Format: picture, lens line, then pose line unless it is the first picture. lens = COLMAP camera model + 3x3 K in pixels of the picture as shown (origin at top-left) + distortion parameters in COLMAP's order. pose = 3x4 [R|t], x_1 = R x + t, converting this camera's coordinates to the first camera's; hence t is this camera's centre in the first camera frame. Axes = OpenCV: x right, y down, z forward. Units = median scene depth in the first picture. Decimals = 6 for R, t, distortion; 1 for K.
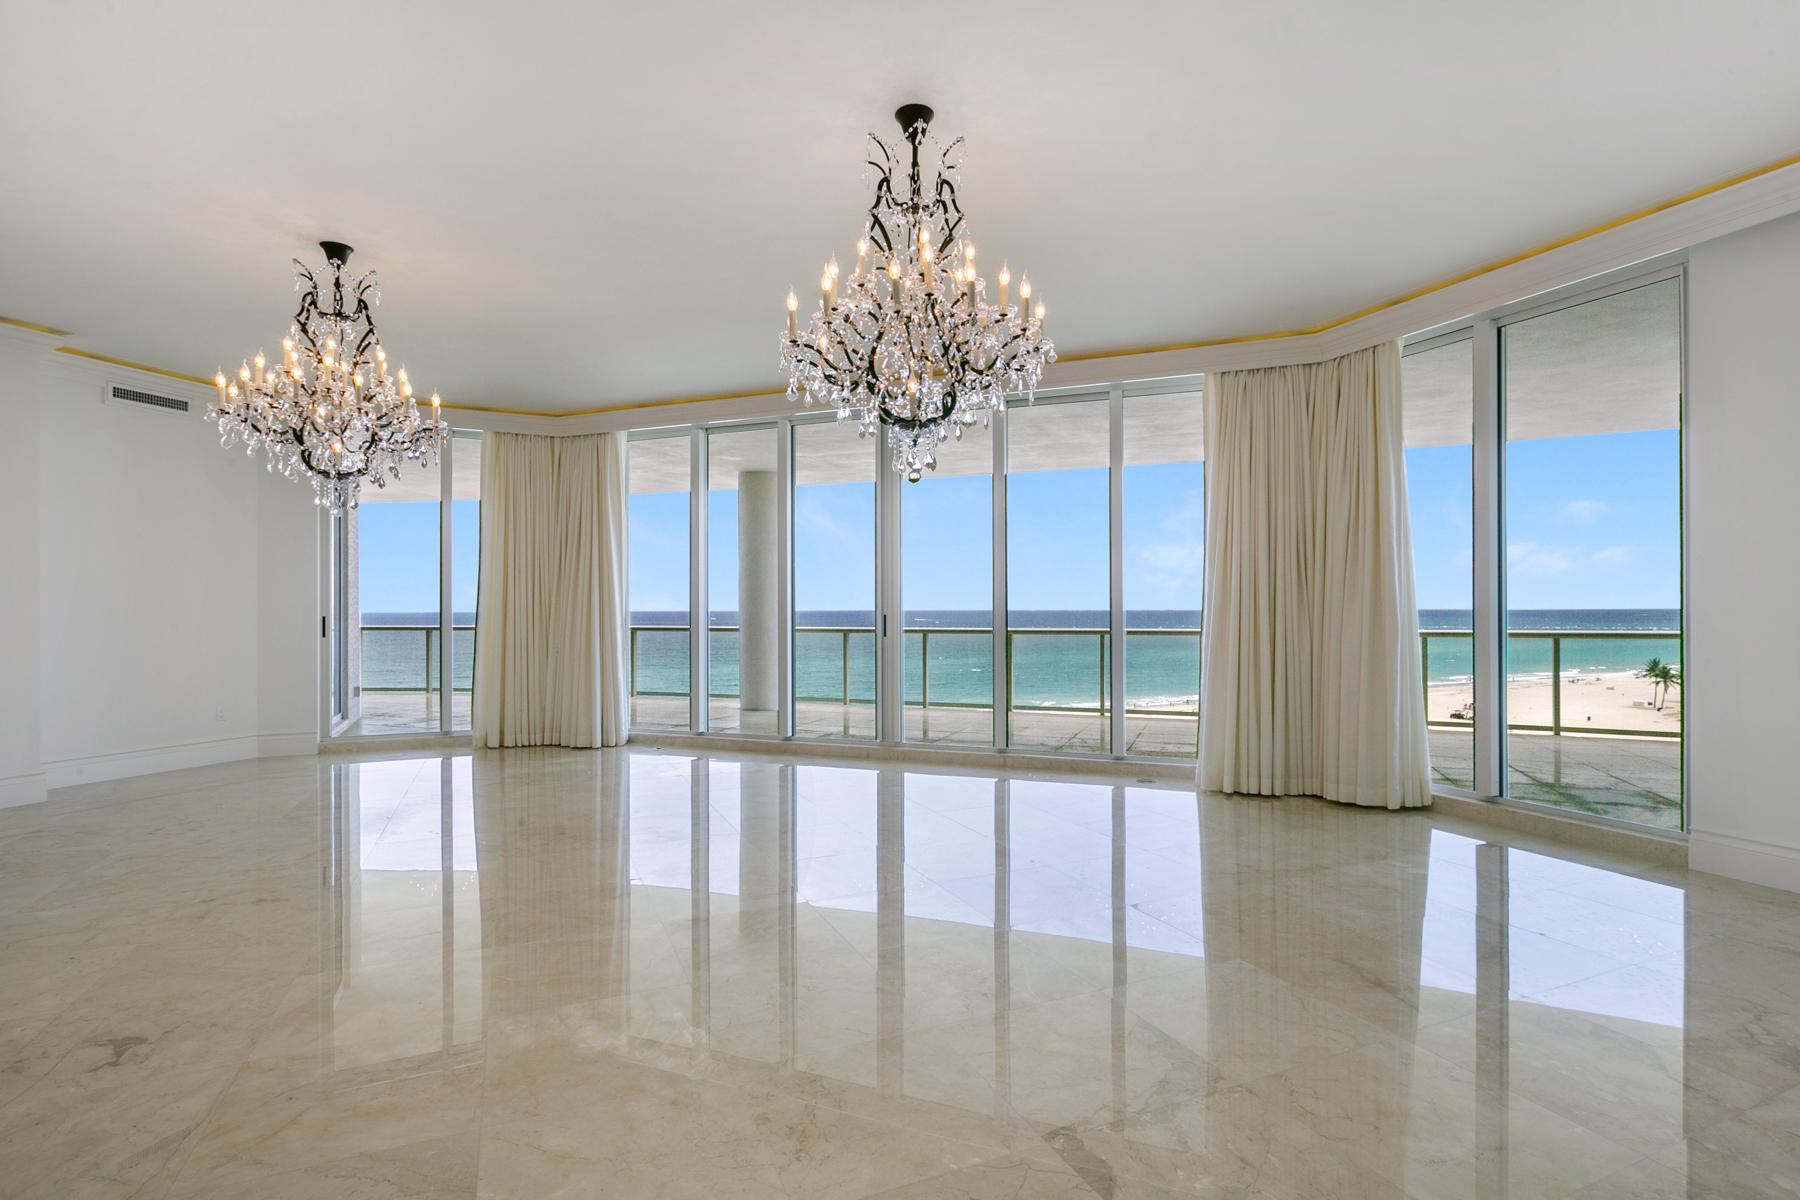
lens RADIAL K [[880.2, 0, 901.0], [0, 880.2, 608.9], [0, 0, 1]] dist [-0.015166, 0.005485]
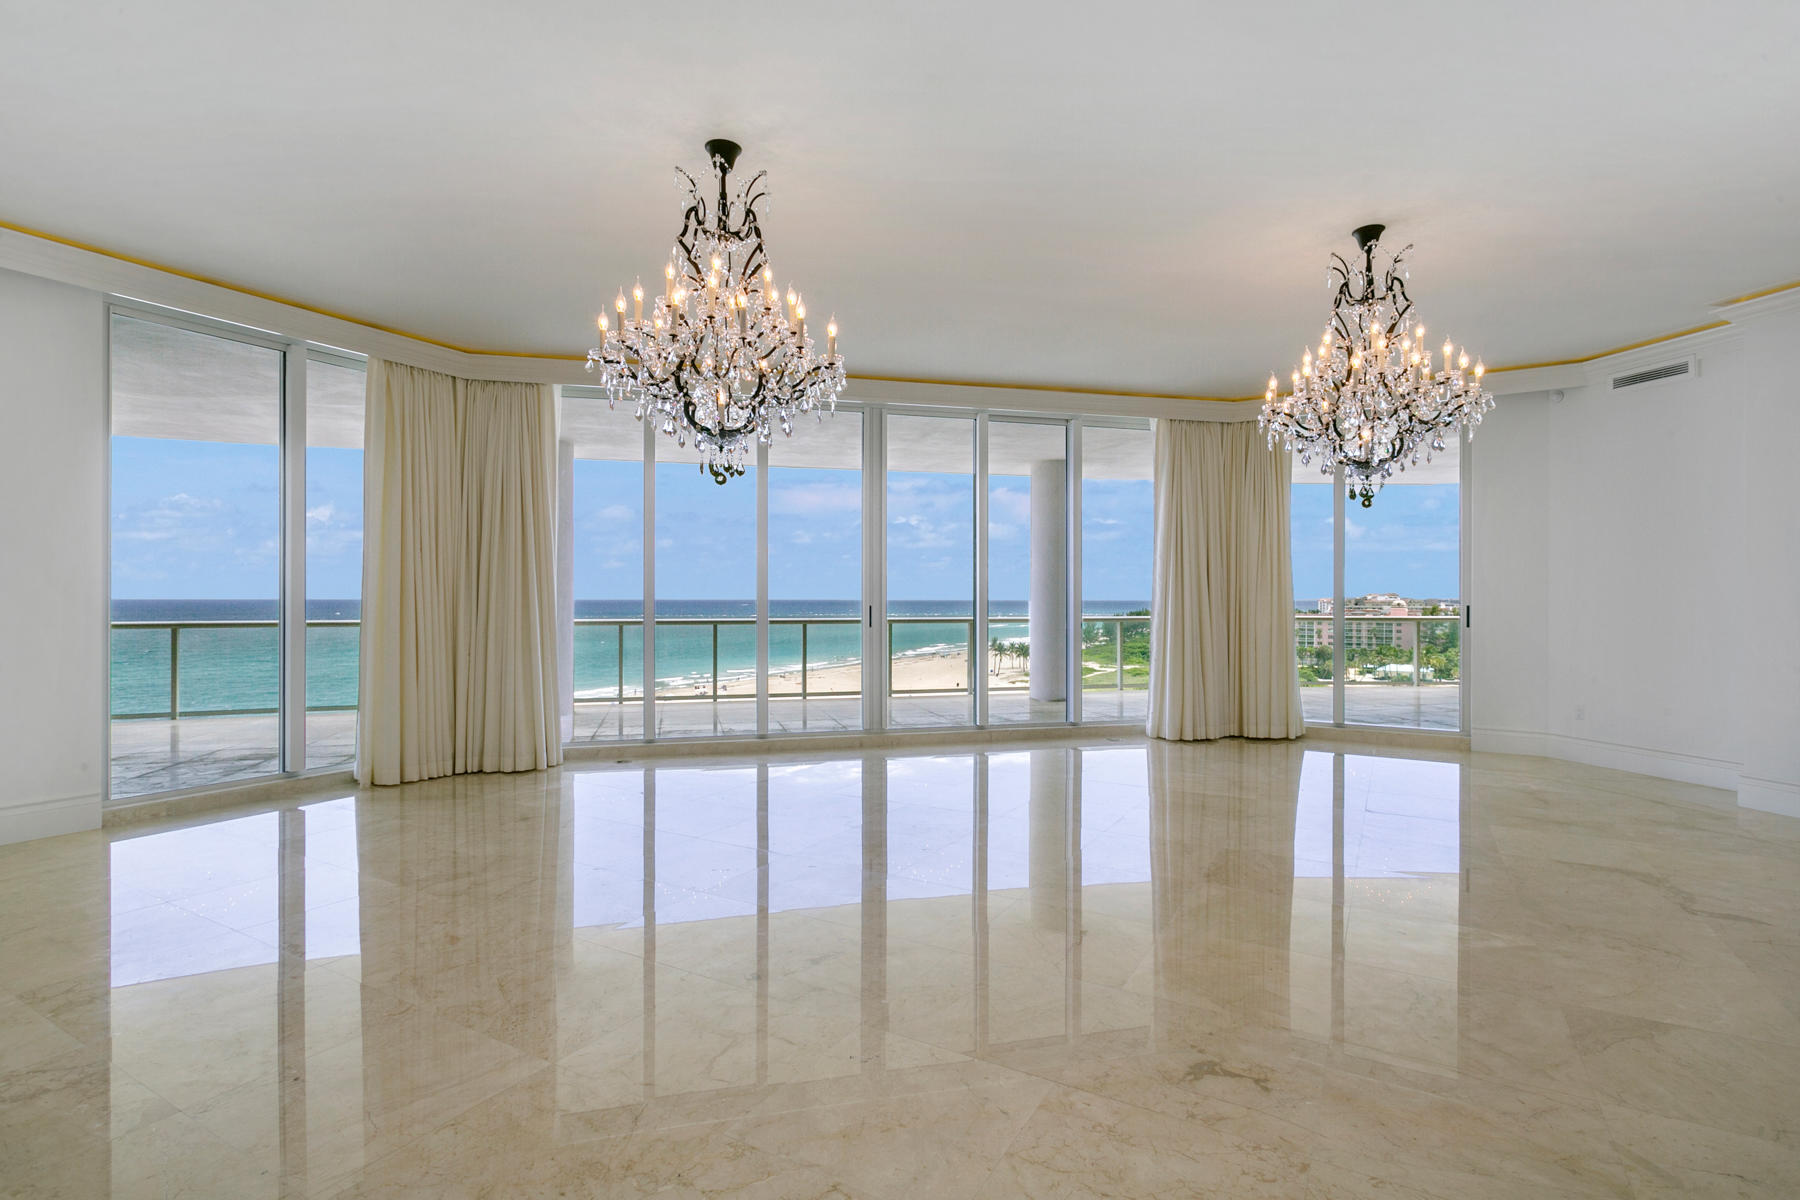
lens RADIAL K [[880.2, 0, 896.5], [0, 880.2, 605.4], [0, 0, 1]] dist [-0.015166, 0.005485]
pose [[0.806564, -0.000894, 0.591146, -0.563040], [-0.004067, 0.999967, 0.007061, -0.001231], [-0.591133, -0.008100, 0.806533, 0.146763]]
